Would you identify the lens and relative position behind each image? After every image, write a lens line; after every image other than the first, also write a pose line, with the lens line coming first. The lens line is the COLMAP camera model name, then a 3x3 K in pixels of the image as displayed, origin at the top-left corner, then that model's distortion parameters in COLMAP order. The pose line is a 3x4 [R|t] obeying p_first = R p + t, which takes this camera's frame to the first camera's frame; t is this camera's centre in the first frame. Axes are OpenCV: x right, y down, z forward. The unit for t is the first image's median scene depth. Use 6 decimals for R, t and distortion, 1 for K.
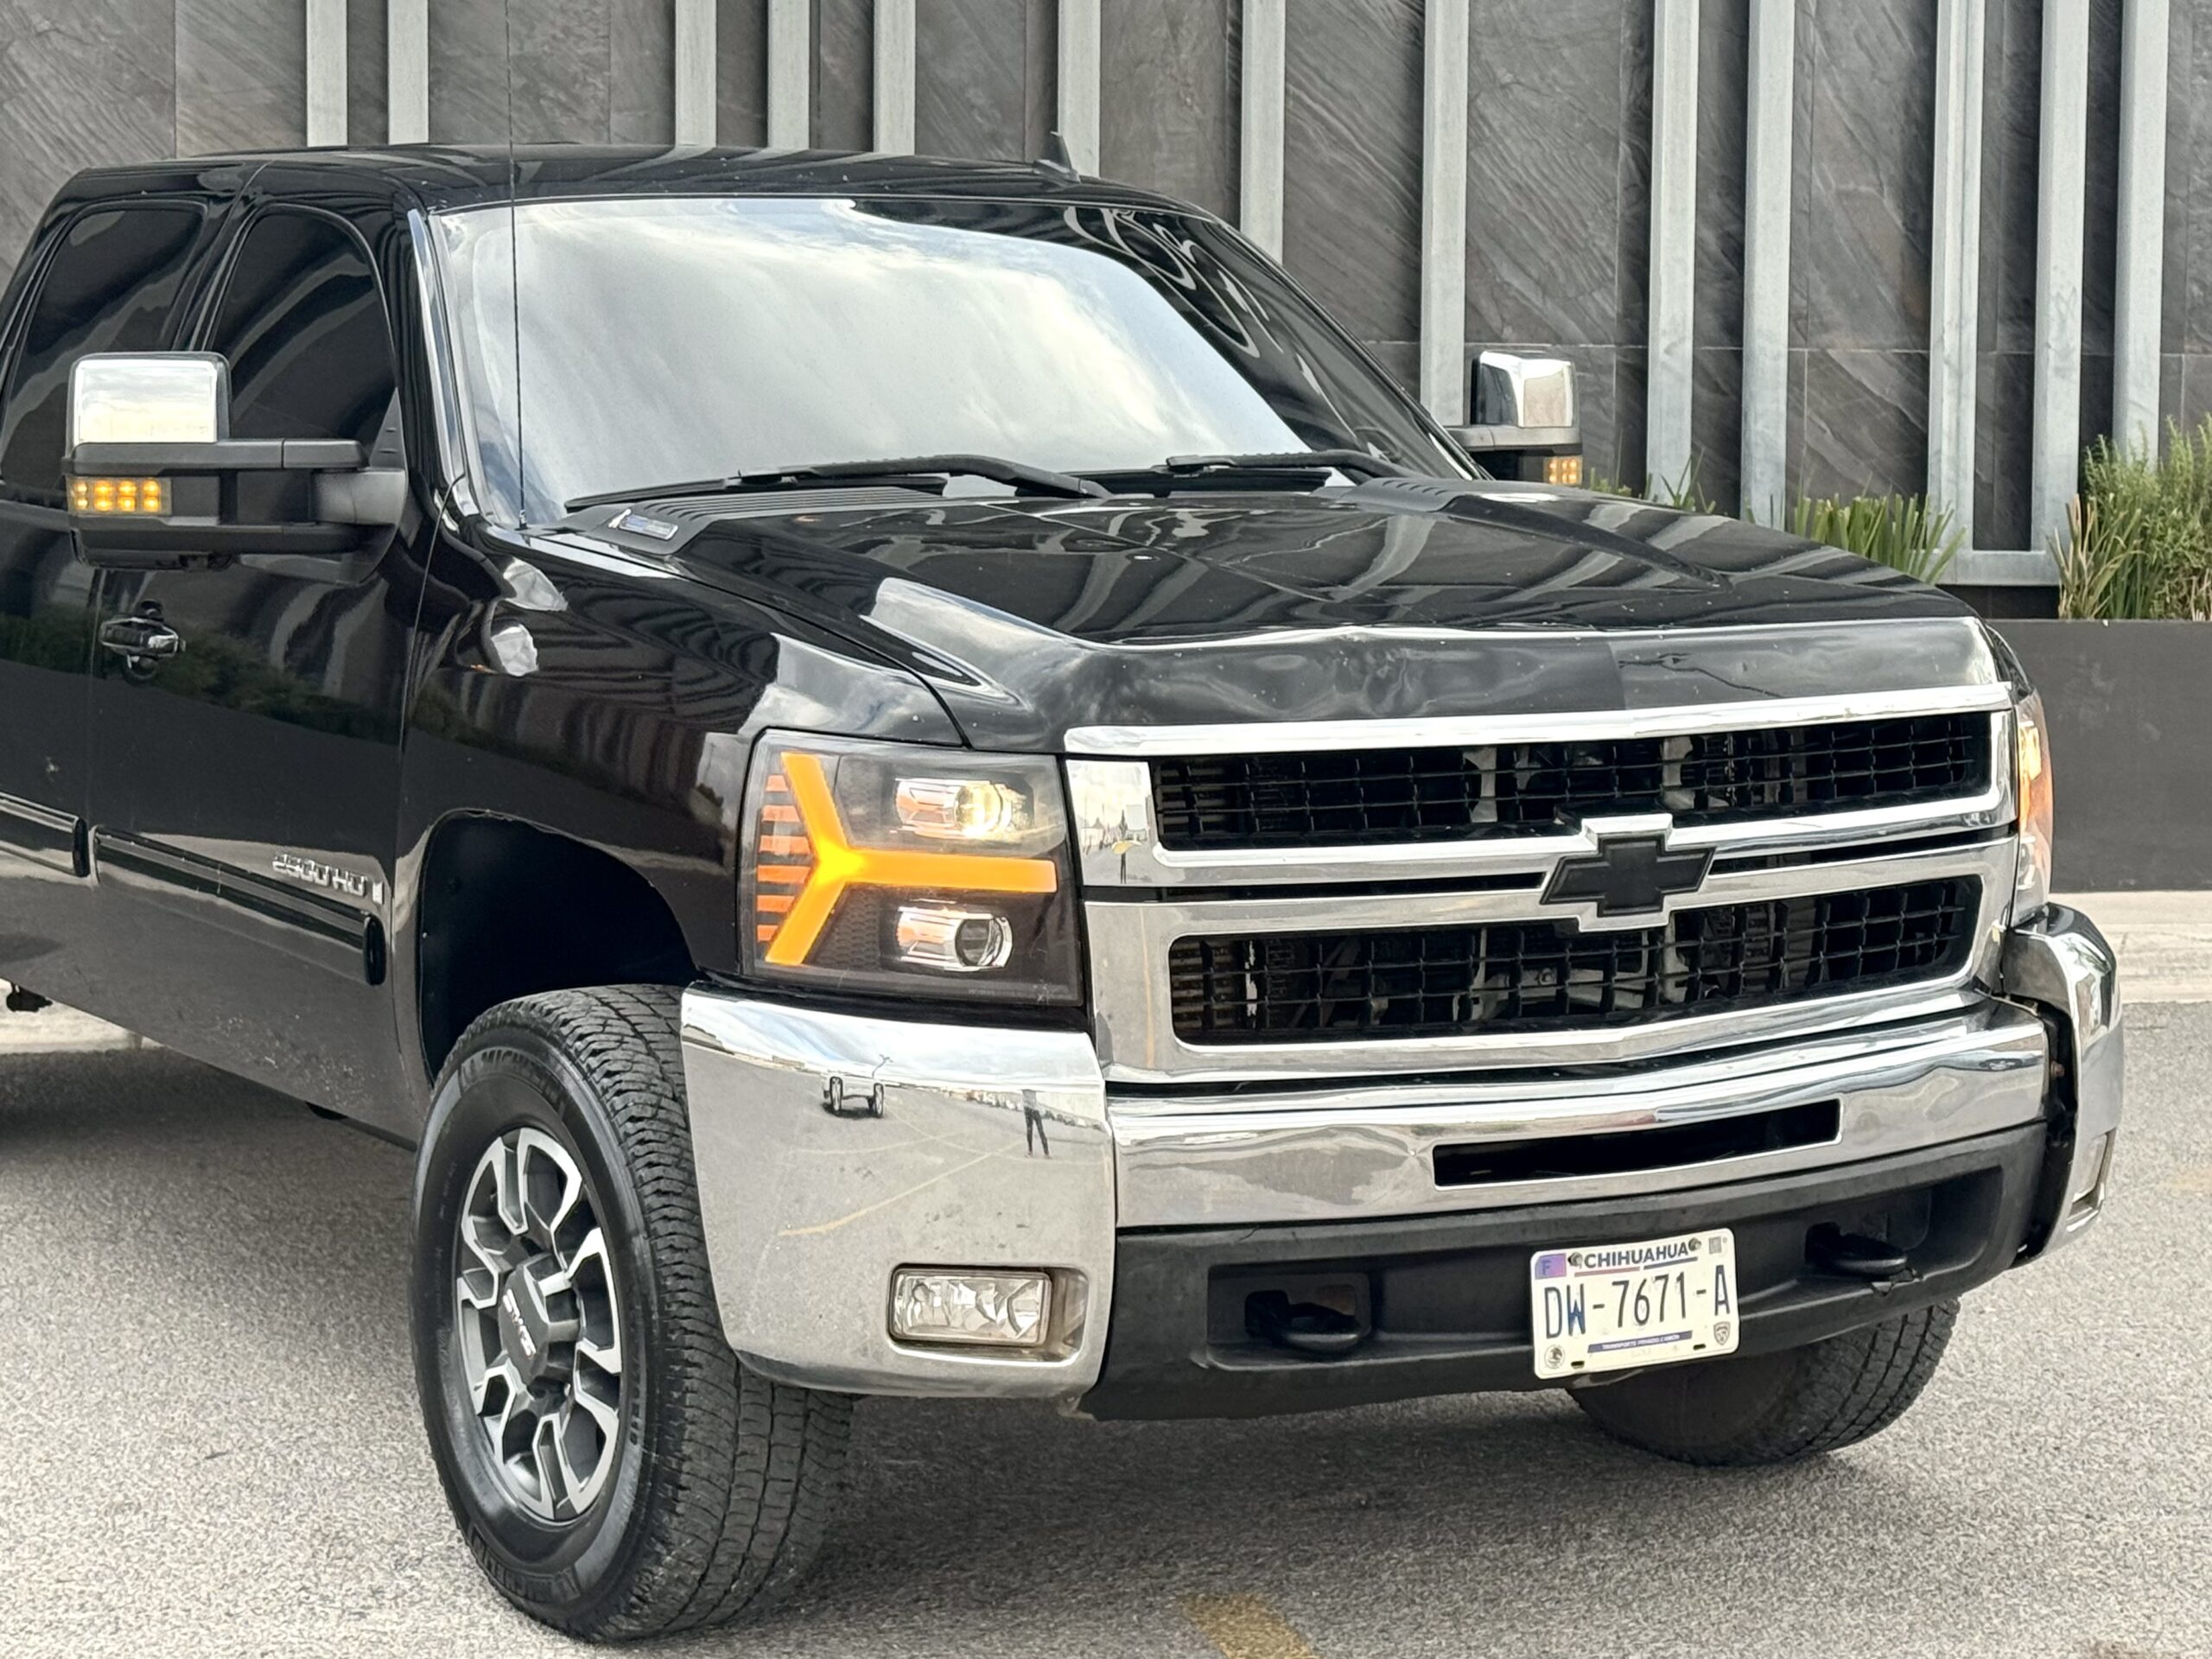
lens RADIAL K [[4402.2, 0, 1041.8], [0, 4402.2, 761.8], [0, 0, 1]] dist [0.129676, 0.000000]
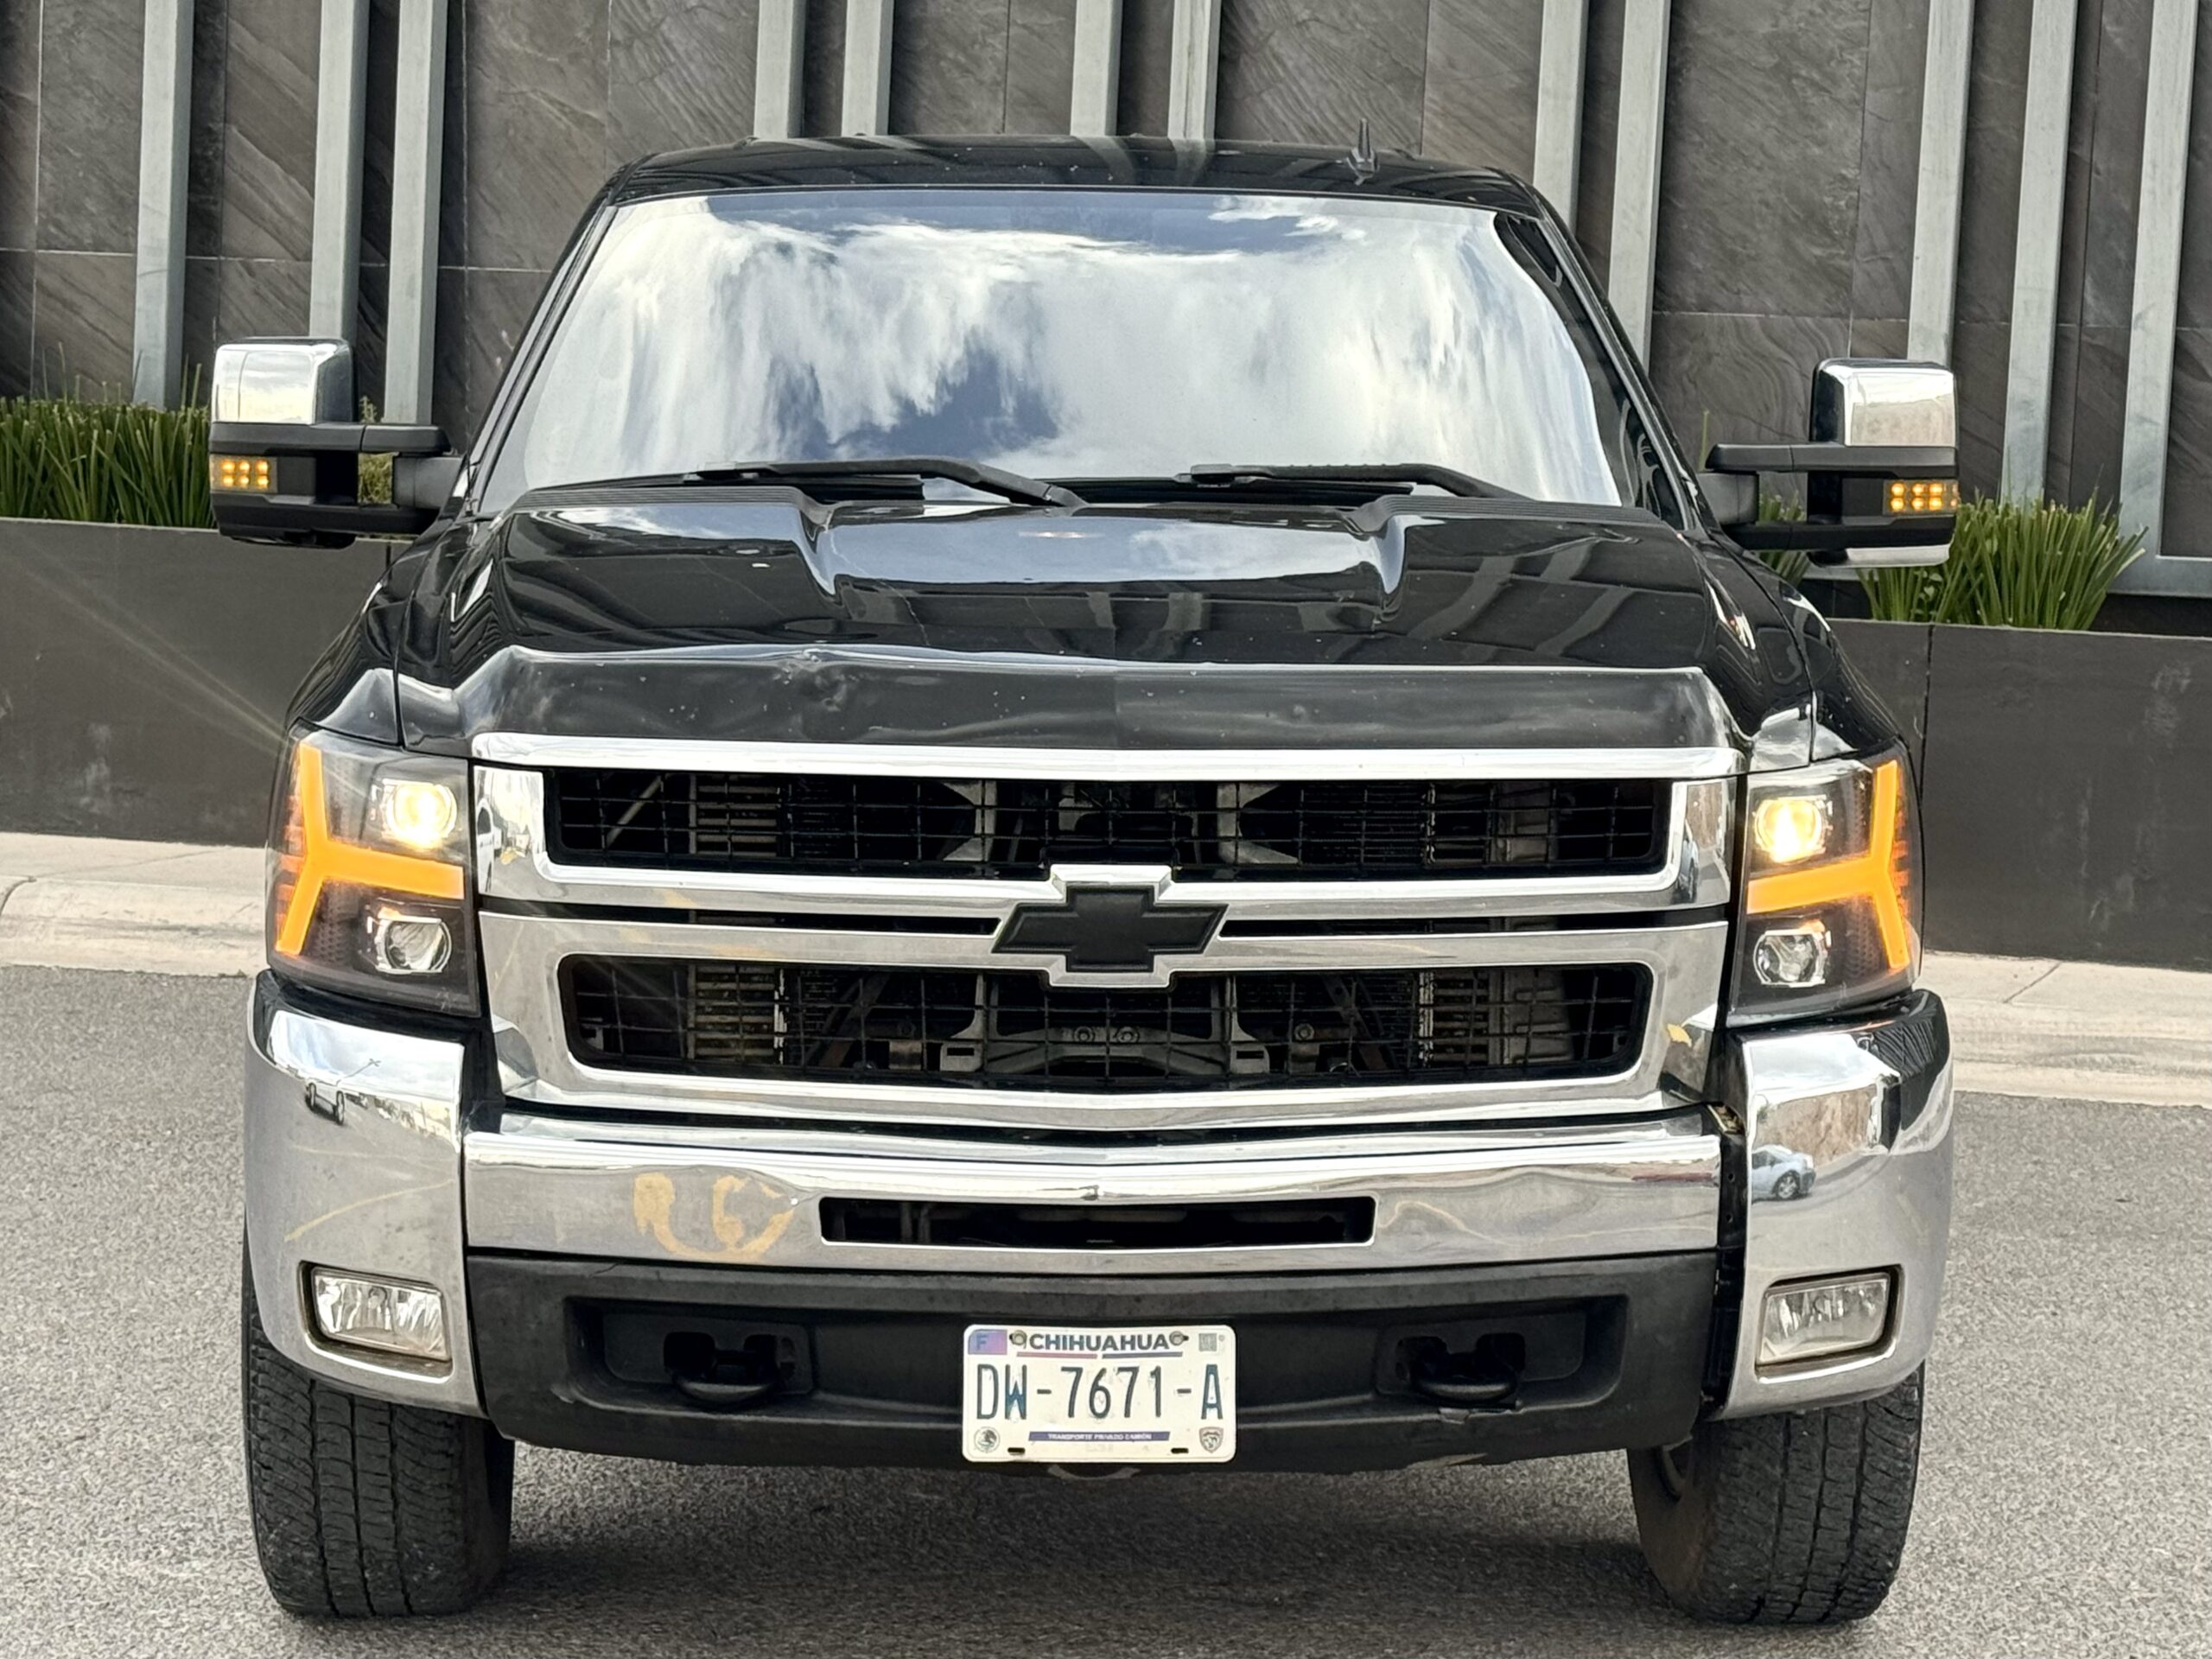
lens RADIAL K [[4611.0, 0, 1149.3], [0, 4611.0, 782.8], [0, 0, 1]] dist [0.129226, 0.000000]
pose [[0.888413, 0.059458, -0.455177, 0.571698], [-0.058174, 0.998164, 0.016843, -0.021226], [0.455343, 0.011516, 0.890241, 0.146248]]
